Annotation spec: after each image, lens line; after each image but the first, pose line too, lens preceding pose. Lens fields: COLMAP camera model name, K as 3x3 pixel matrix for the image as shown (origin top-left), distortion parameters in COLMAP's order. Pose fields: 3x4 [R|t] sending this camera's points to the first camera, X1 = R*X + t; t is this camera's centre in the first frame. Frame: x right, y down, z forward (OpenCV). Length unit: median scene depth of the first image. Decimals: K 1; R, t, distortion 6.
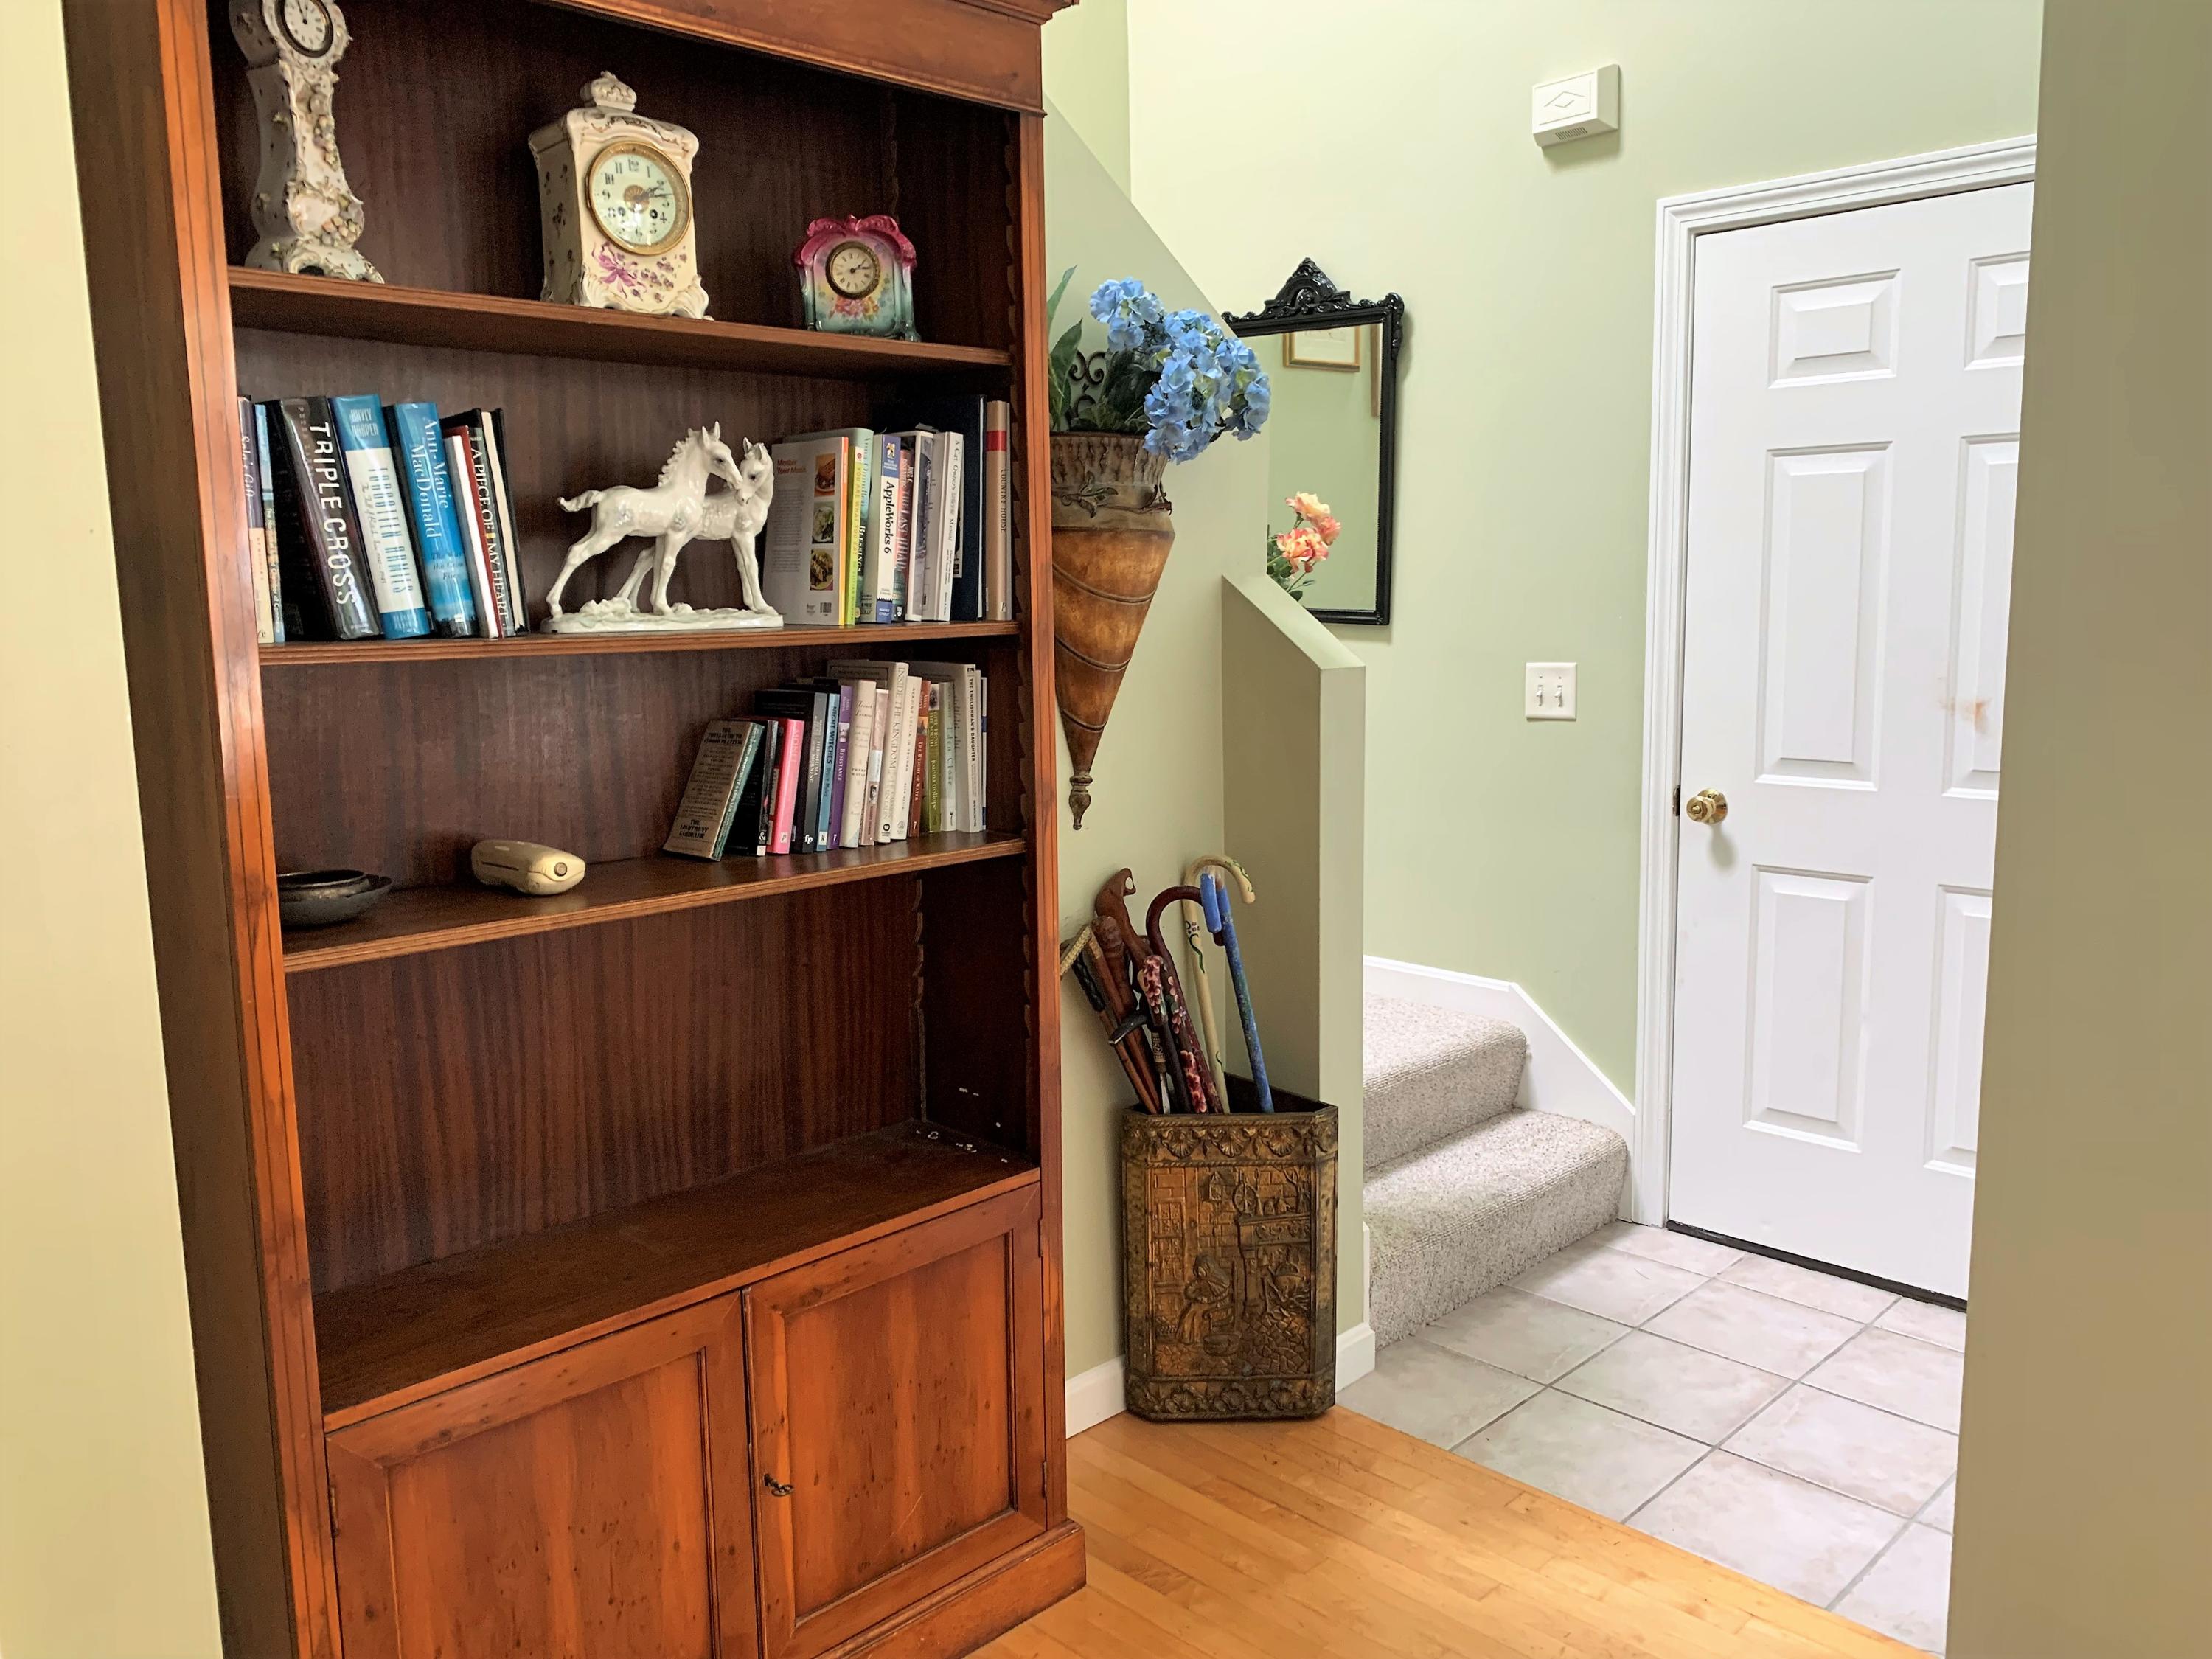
lens RADIAL K [[1683.2, 0, 1161.5], [0, 1683.2, 825.6], [0, 0, 1]] dist [0.078872, -0.120010]
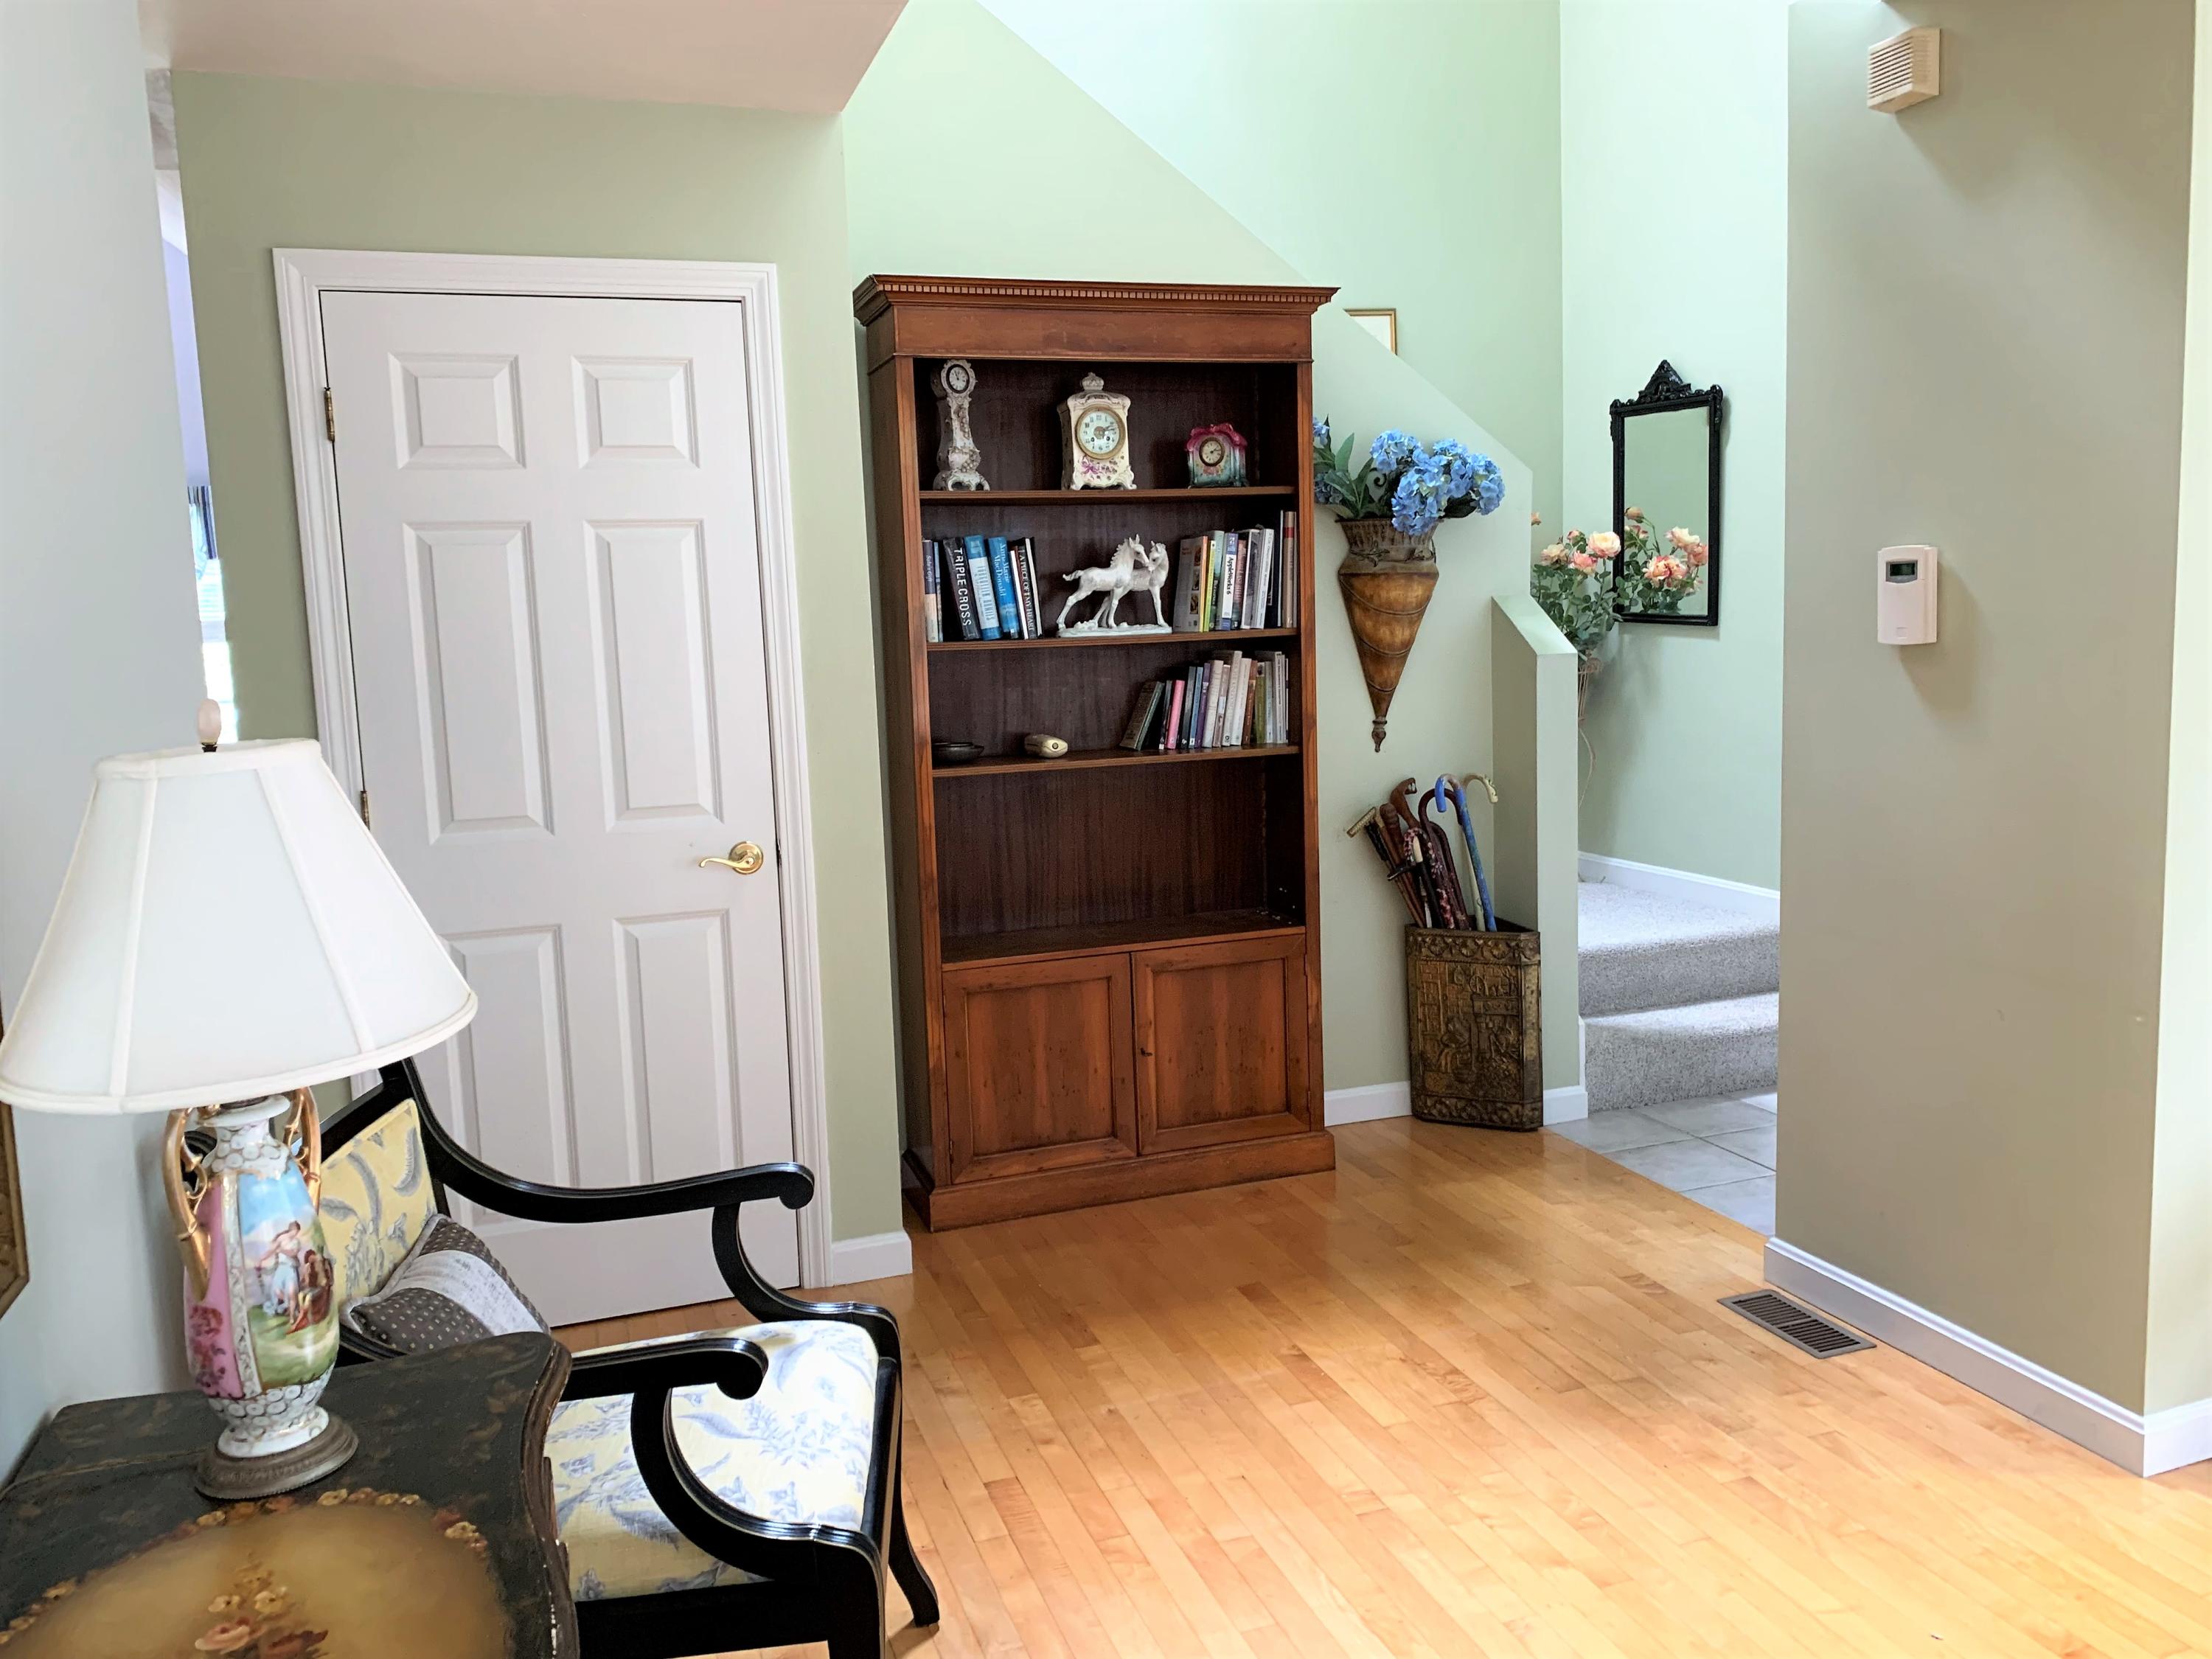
lens RADIAL K [[1683.2, 0, 1161.5], [0, 1683.2, 825.6], [0, 0, 1]] dist [0.078872, -0.120010]
pose [[0.904215, 0.036112, -0.425549, 0.595791], [-0.038930, 0.999240, 0.002078, 0.101562], [0.425300, 0.014688, 0.904933, -0.767452]]
